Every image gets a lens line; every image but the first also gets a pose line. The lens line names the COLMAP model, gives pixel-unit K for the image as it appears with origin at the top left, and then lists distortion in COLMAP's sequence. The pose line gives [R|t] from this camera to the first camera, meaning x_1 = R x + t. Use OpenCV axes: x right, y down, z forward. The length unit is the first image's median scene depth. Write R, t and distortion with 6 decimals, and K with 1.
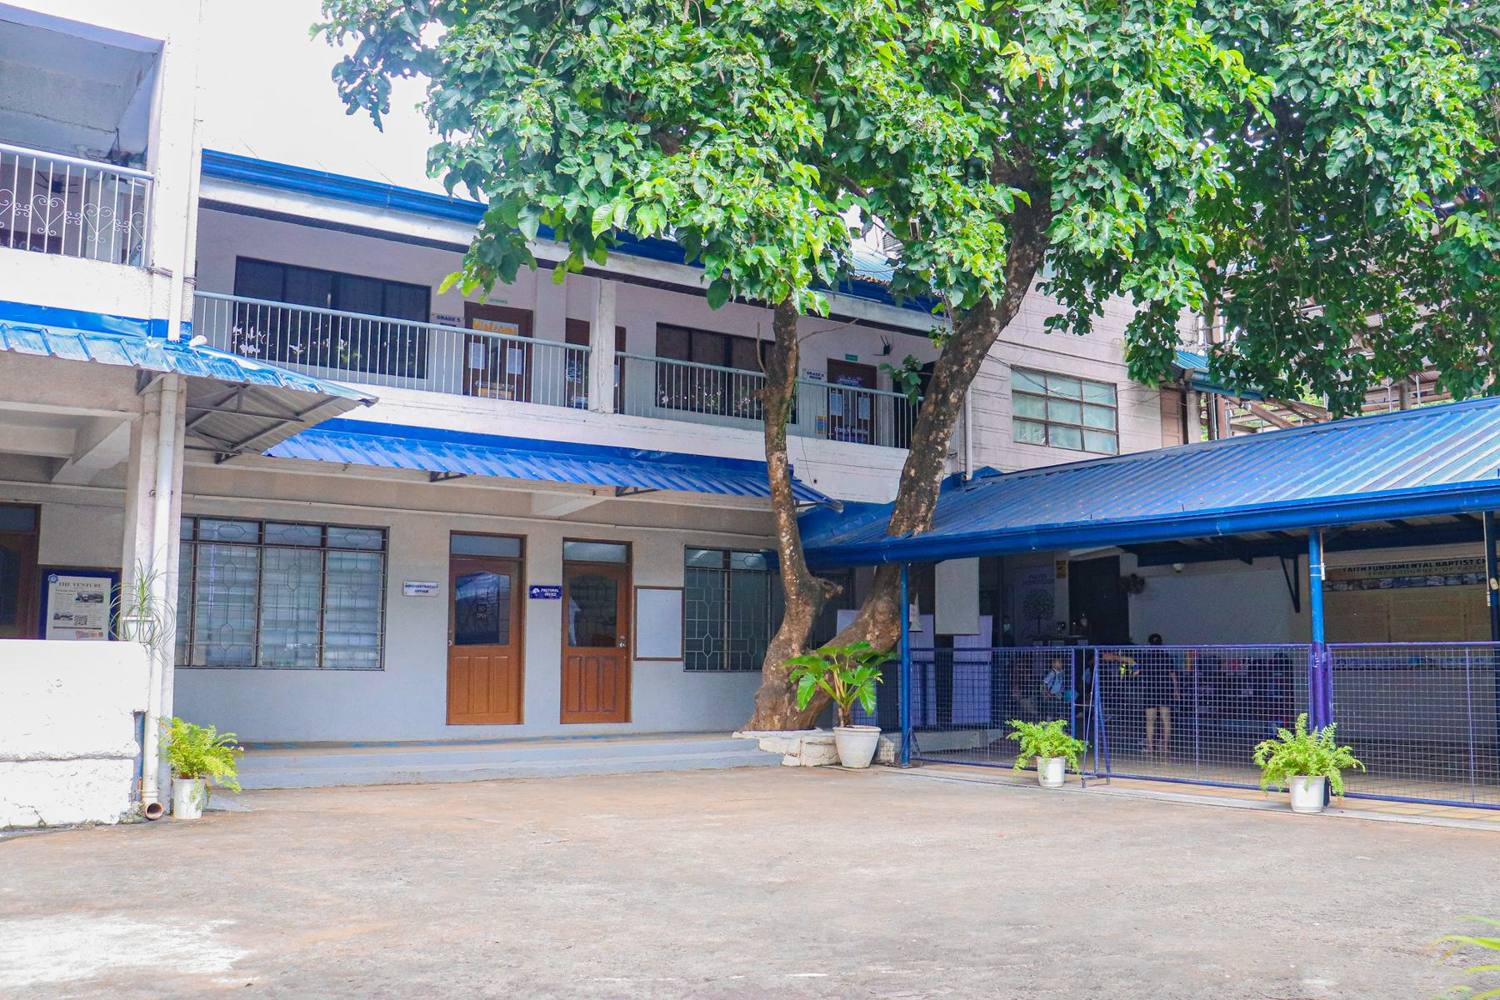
lens RADIAL K [[1312.4, 0, 750.0], [0, 1312.4, 500.0], [0, 0, 1]] dist [-0.115637, 0.004242]
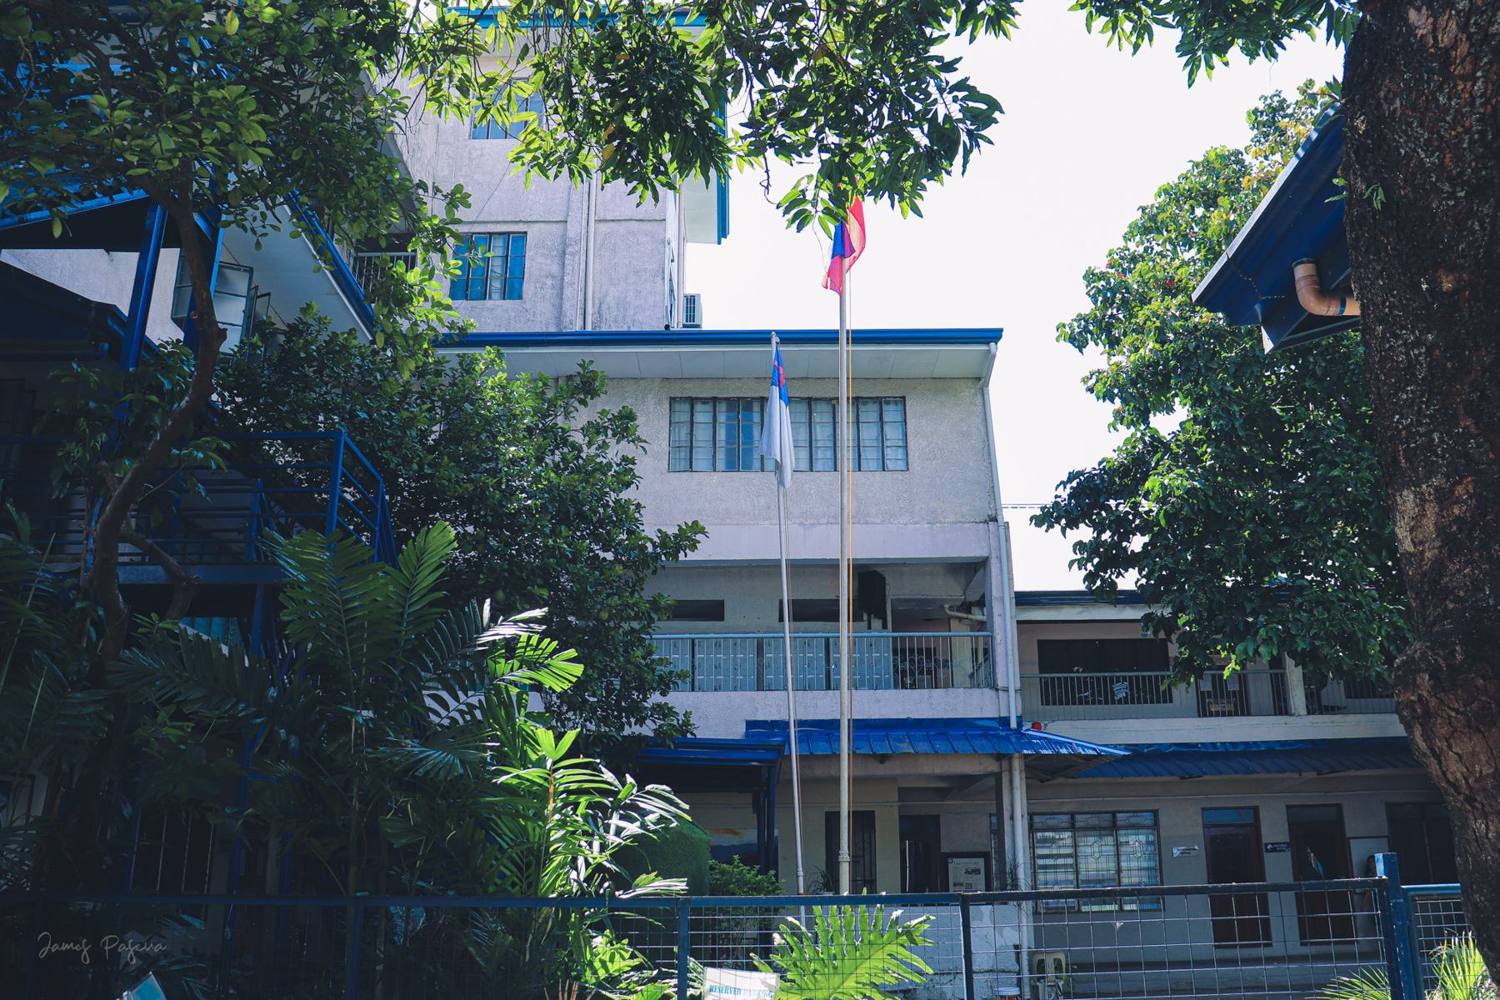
lens RADIAL K [[1312.4, 0, 750.0], [0, 1312.4, 500.0], [0, 0, 1]] dist [-0.115637, 0.004242]
pose [[0.826644, -0.161680, -0.538999, 0.197010], [0.075119, 0.980969, -0.179047, -0.105234], [0.557689, 0.107519, 0.823057, -0.528522]]
